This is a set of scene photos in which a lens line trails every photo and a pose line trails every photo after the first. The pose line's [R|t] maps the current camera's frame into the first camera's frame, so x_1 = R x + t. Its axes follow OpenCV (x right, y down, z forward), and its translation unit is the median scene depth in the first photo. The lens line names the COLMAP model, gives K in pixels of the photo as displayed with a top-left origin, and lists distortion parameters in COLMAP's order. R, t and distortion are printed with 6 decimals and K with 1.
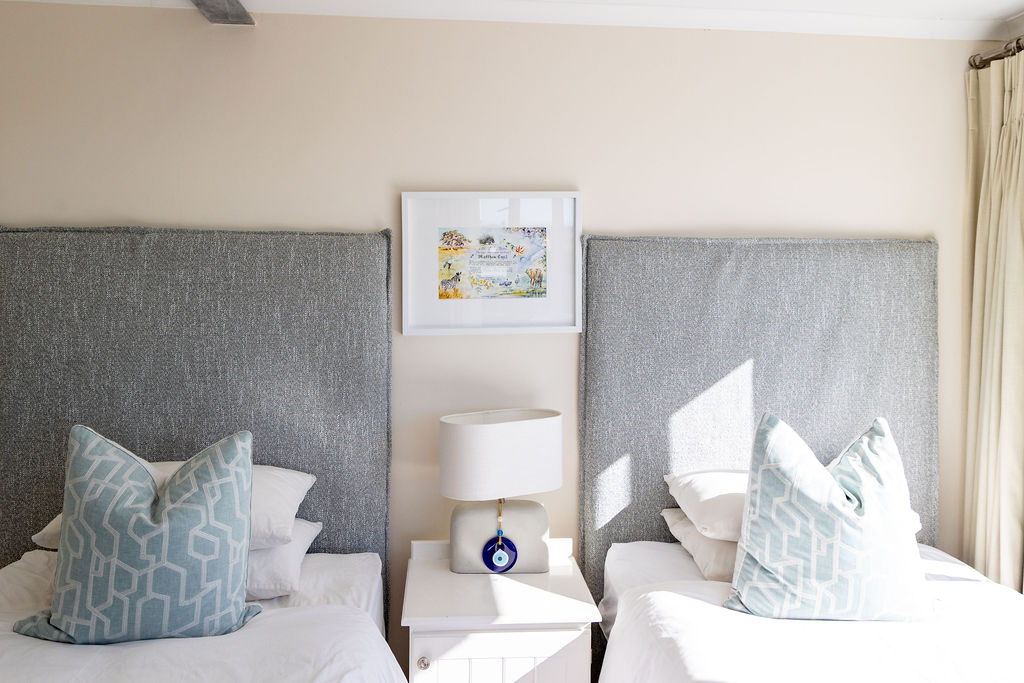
lens RADIAL K [[805.2, 0, 508.0], [0, 805.2, 278.1], [0, 0, 1]] dist [0.007083, -0.003806]
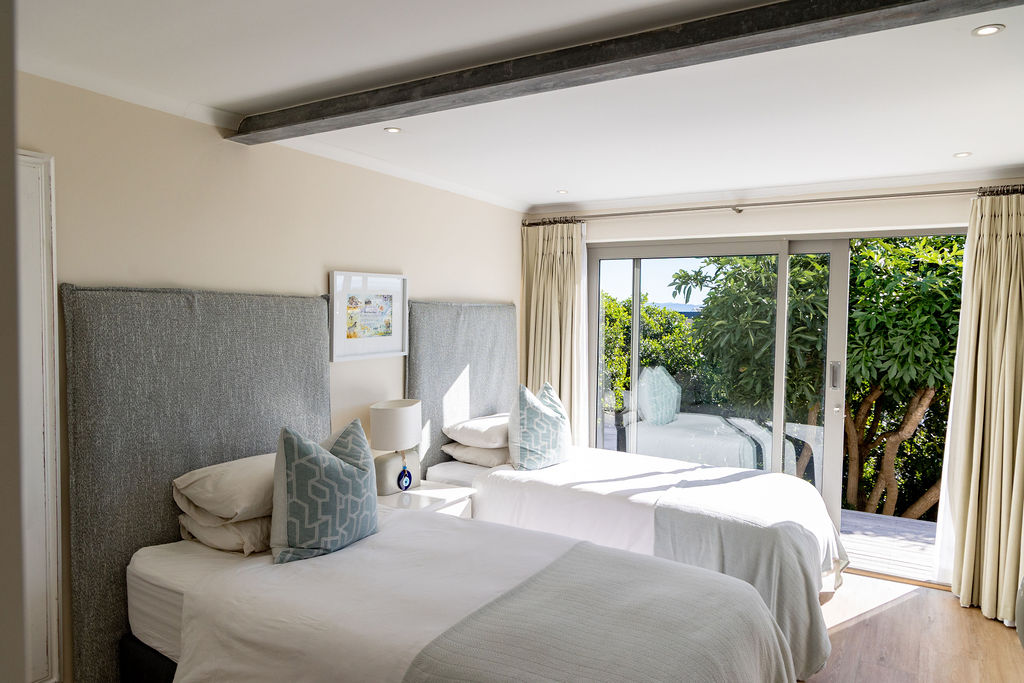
lens RADIAL K [[672.4, 0, 531.0], [0, 672.4, 346.6], [0, 0, 1]] dist [0.011513, -0.001080]
pose [[0.577337, -0.039132, 0.815568, -1.030408], [0.006300, 0.999035, 0.043475, -0.014550], [-0.816481, -0.019961, 0.577026, -0.080504]]
